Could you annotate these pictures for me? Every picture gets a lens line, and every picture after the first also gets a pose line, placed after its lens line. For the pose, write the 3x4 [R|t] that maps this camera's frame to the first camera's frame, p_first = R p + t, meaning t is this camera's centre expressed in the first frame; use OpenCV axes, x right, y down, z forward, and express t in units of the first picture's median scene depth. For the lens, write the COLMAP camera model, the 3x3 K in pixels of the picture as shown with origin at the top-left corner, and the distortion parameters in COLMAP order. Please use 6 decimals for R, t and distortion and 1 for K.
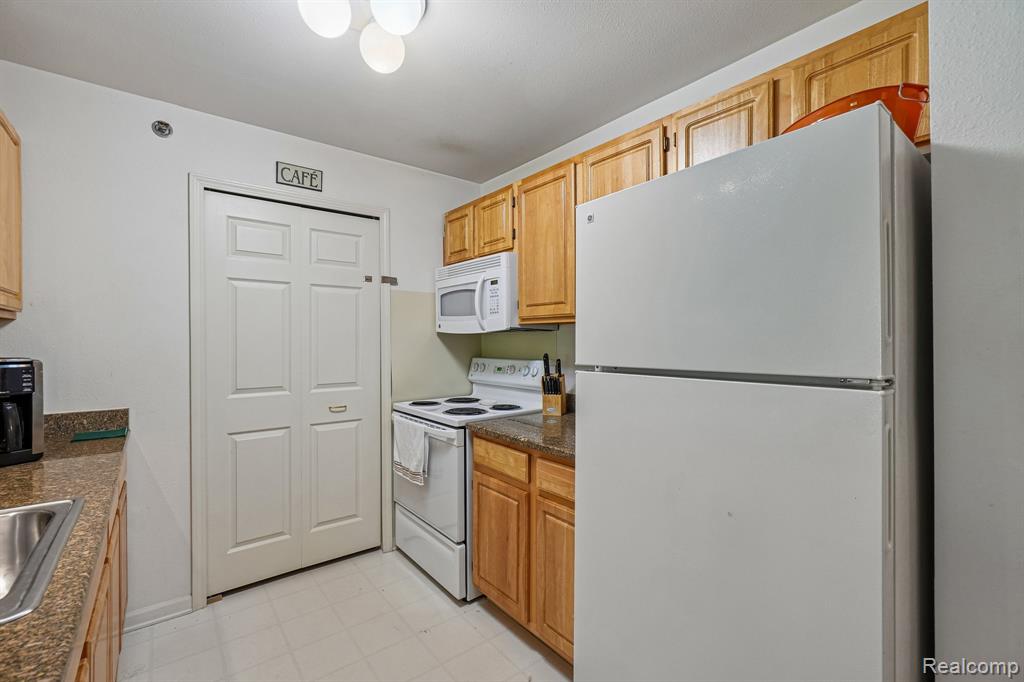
lens RADIAL K [[443.0, 0, 518.9], [0, 443.0, 340.5], [0, 0, 1]] dist [-0.008362, 0.003448]
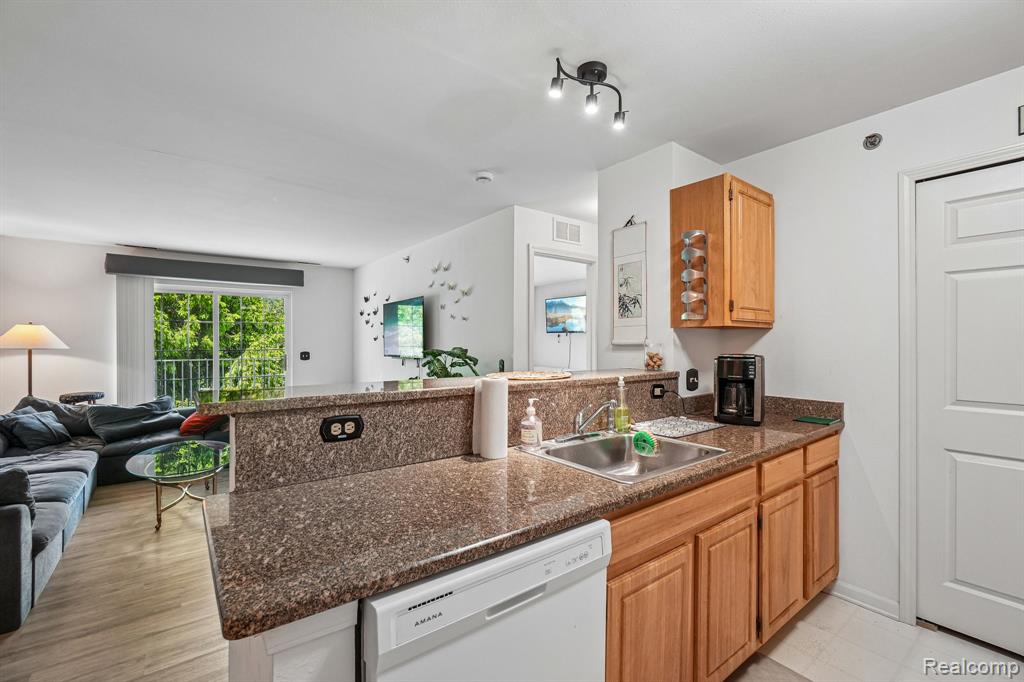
lens RADIAL K [[443.0, 0, 526.9], [0, 443.0, 344.2], [0, 0, 1]] dist [-0.008362, 0.003448]
pose [[-0.021854, 0.006030, -0.999743, 0.238480], [-0.002513, 0.999978, 0.006086, -0.001553], [0.999758, 0.002645, -0.021838, 0.184027]]
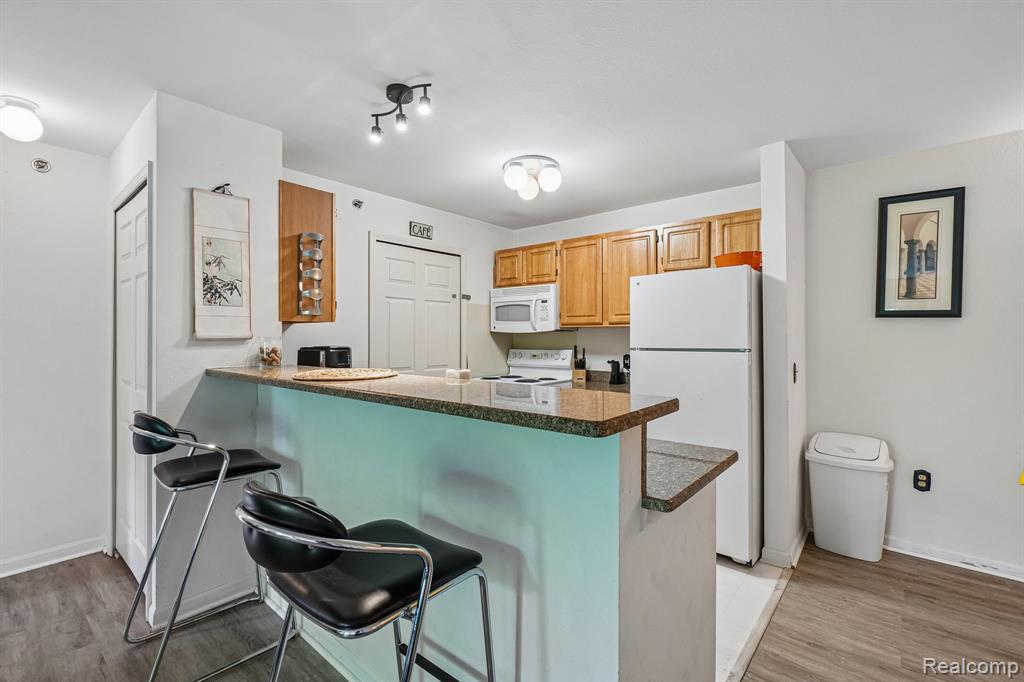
lens RADIAL K [[443.0, 0, 522.8], [0, 443.0, 336.9], [0, 0, 1]] dist [-0.008362, 0.003448]
pose [[0.981859, 0.002211, 0.189598, -0.477062], [-0.001790, 0.999996, -0.002395, 0.003504], [-0.189603, 0.002013, 0.981859, -0.631127]]
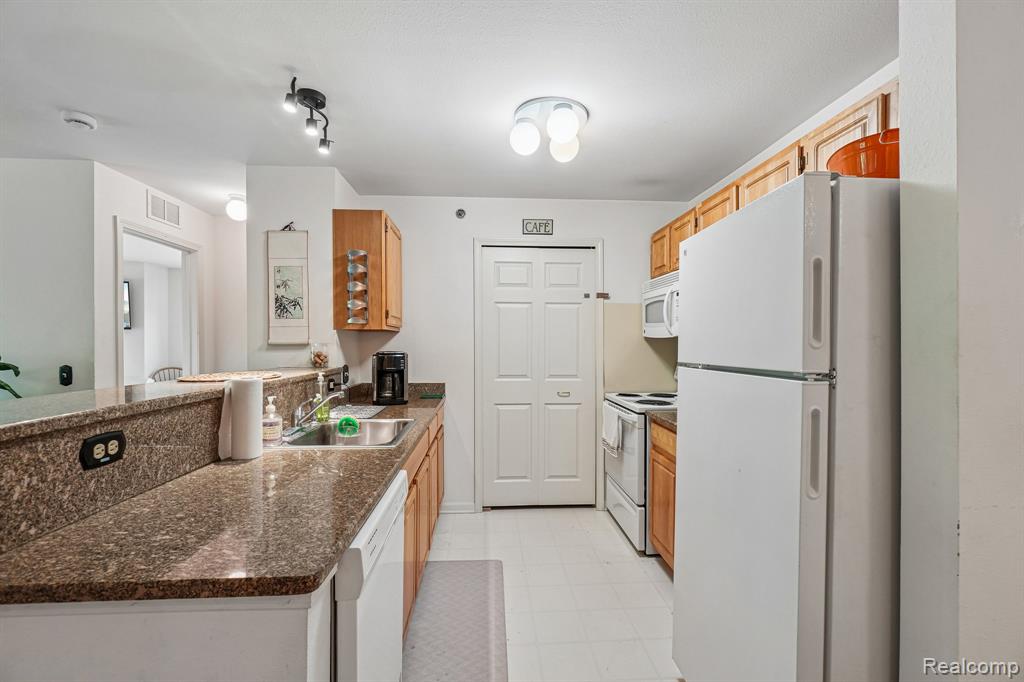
lens RADIAL K [[443.0, 0, 518.2], [0, 443.0, 347.9], [0, 0, 1]] dist [-0.008362, 0.003448]
pose [[0.821261, 0.009981, -0.570465, 0.282971], [-0.004407, 0.999928, 0.011151, -0.000422], [0.570535, -0.006644, 0.821246, -0.212085]]
